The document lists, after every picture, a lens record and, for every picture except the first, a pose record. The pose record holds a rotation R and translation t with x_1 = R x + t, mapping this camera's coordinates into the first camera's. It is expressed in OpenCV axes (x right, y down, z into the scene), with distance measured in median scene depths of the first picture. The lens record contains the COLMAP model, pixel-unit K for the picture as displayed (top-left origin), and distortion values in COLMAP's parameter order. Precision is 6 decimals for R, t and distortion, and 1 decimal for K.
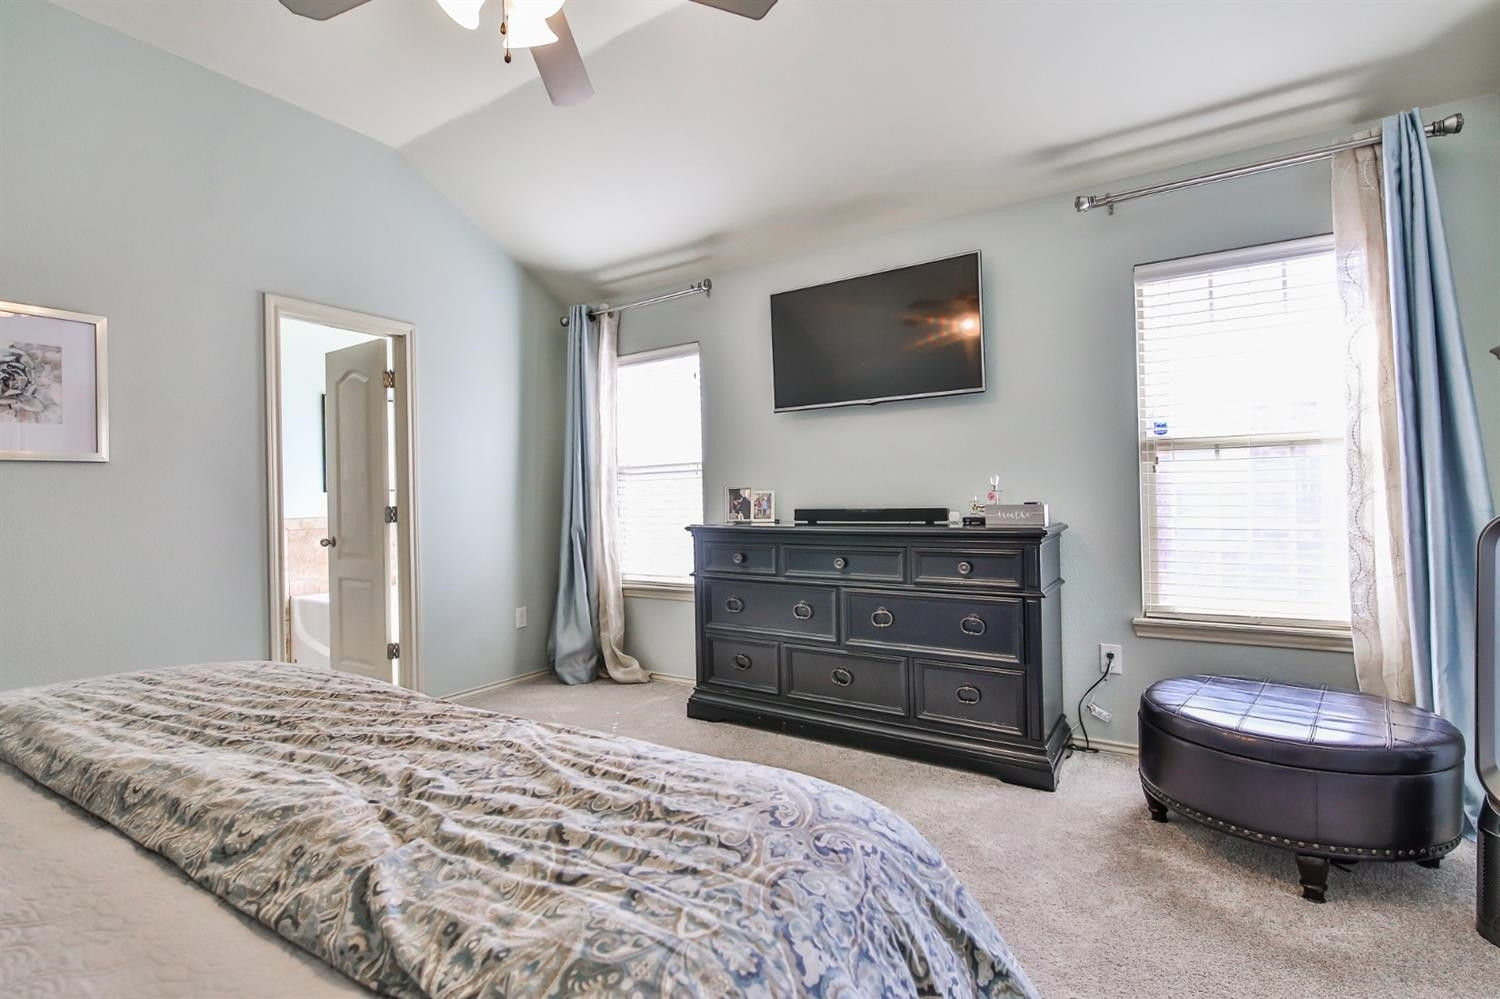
lens RADIAL K [[689.5, 0, 743.6], [0, 689.5, 502.4], [0, 0, 1]] dist [-0.005029, -0.006942]
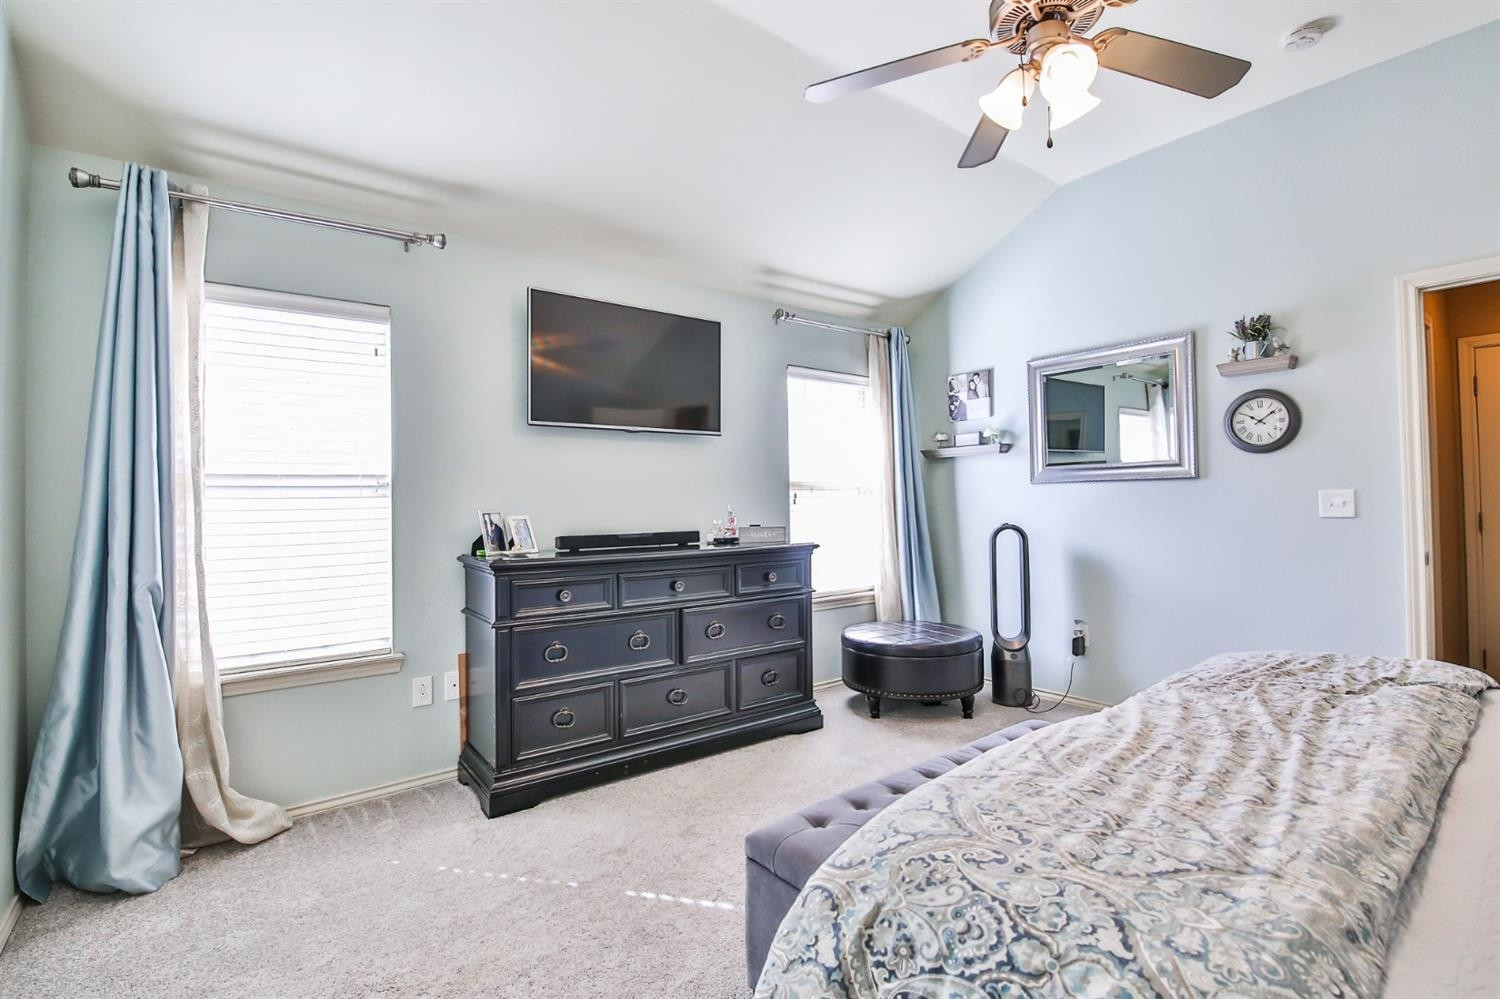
lens RADIAL K [[689.5, 0, 738.7], [0, 689.5, 498.7], [0, 0, 1]] dist [-0.005029, -0.006942]
pose [[0.336280, 0.022284, 0.941498, -0.786357], [0.010432, 0.999571, -0.027385, -0.014051], [-0.941704, 0.019030, 0.335903, 0.548645]]
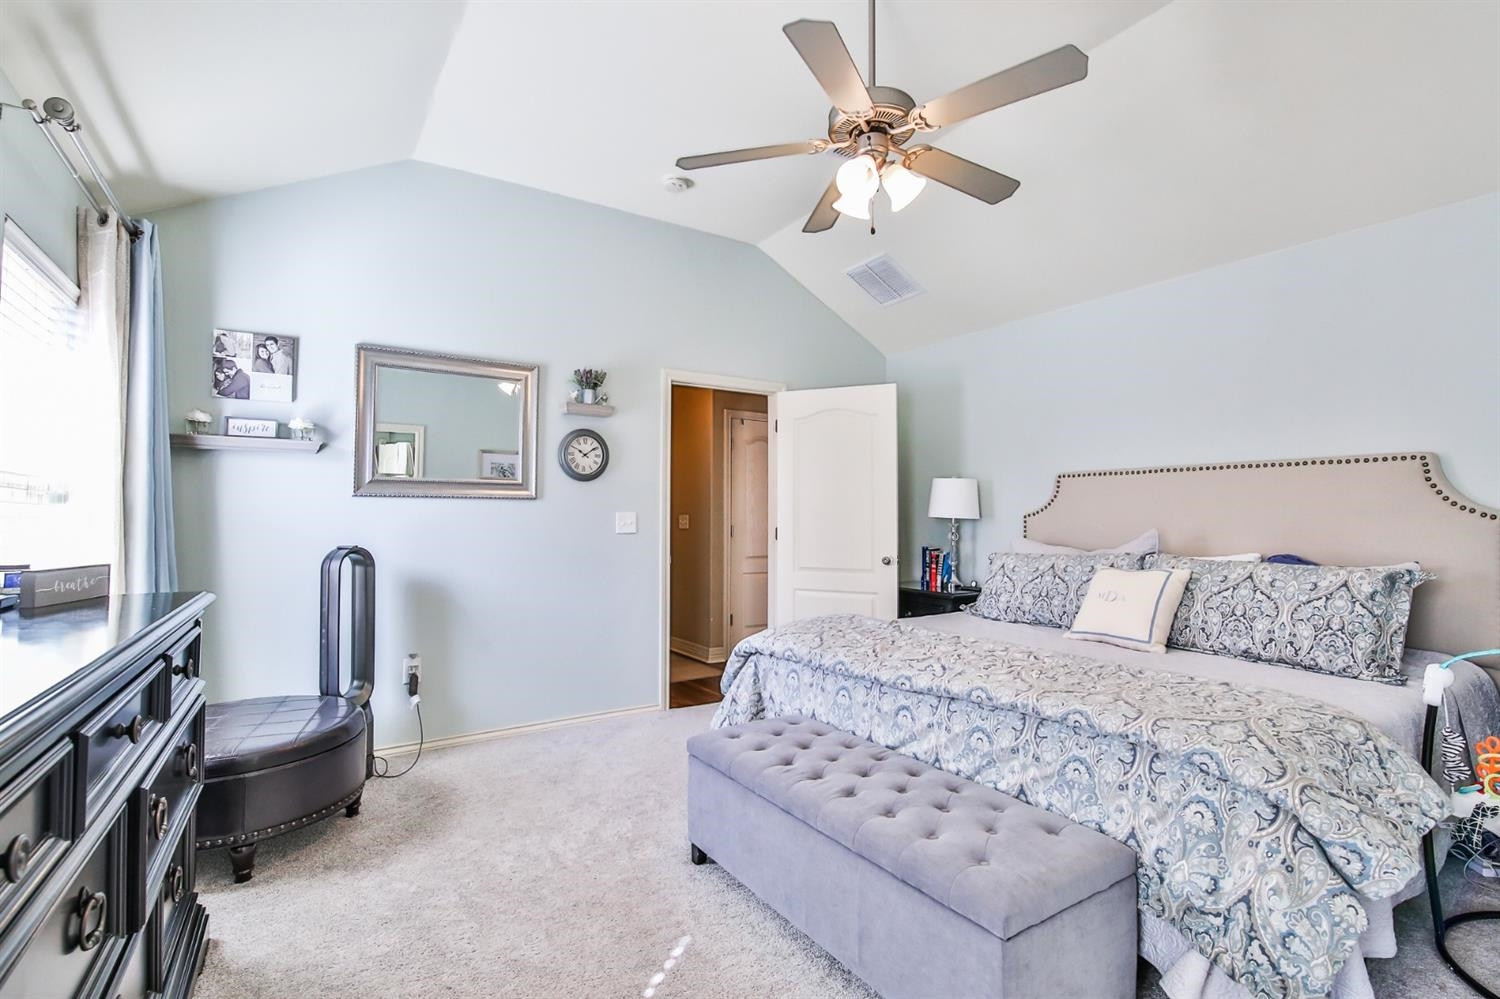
lens RADIAL K [[689.5, 0, 748.0], [0, 689.5, 496.5], [0, 0, 1]] dist [-0.005029, -0.006942]
pose [[-0.908512, 0.029008, 0.416850, -0.338935], [0.015692, 0.999252, -0.035338, -0.025878], [-0.417563, -0.025564, -0.908288, 1.182053]]
